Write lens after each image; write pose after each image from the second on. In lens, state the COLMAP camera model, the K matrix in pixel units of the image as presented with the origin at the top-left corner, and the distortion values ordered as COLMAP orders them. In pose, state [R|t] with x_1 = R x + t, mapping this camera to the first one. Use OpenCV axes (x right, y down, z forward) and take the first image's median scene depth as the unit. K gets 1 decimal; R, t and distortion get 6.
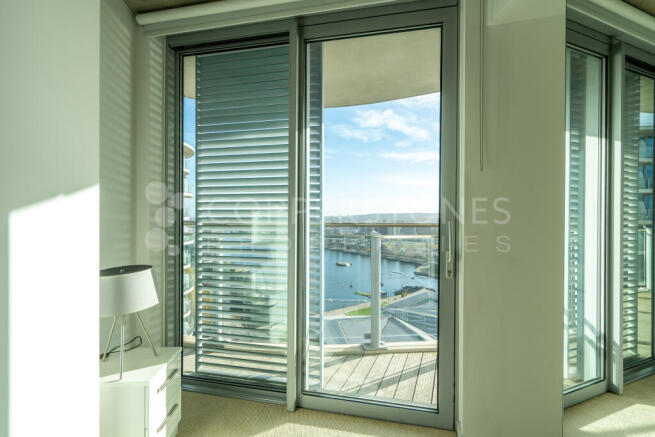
lens RADIAL K [[304.2, 0, 327.5], [0, 304.2, 218.5], [0, 0, 1]] dist [0.001325, 0.000306]
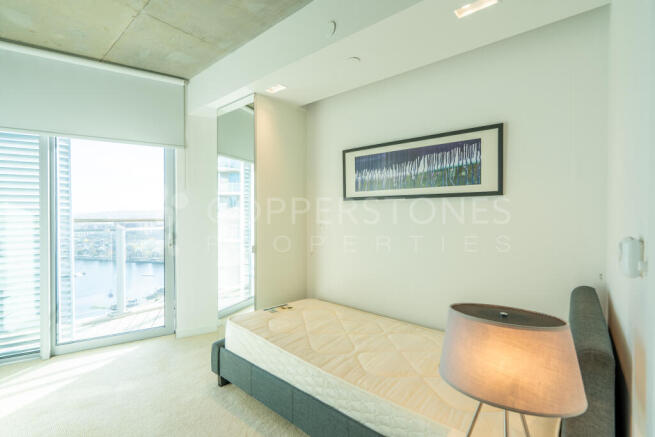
lens RADIAL K [[304.2, 0, 327.5], [0, 304.2, 218.5], [0, 0, 1]] dist [0.001325, 0.000306]
pose [[0.728258, -0.013972, 0.685161, -0.103568], [0.006674, 0.999889, 0.013296, 0.001474], [-0.685271, -0.005110, 0.728271, -0.657122]]
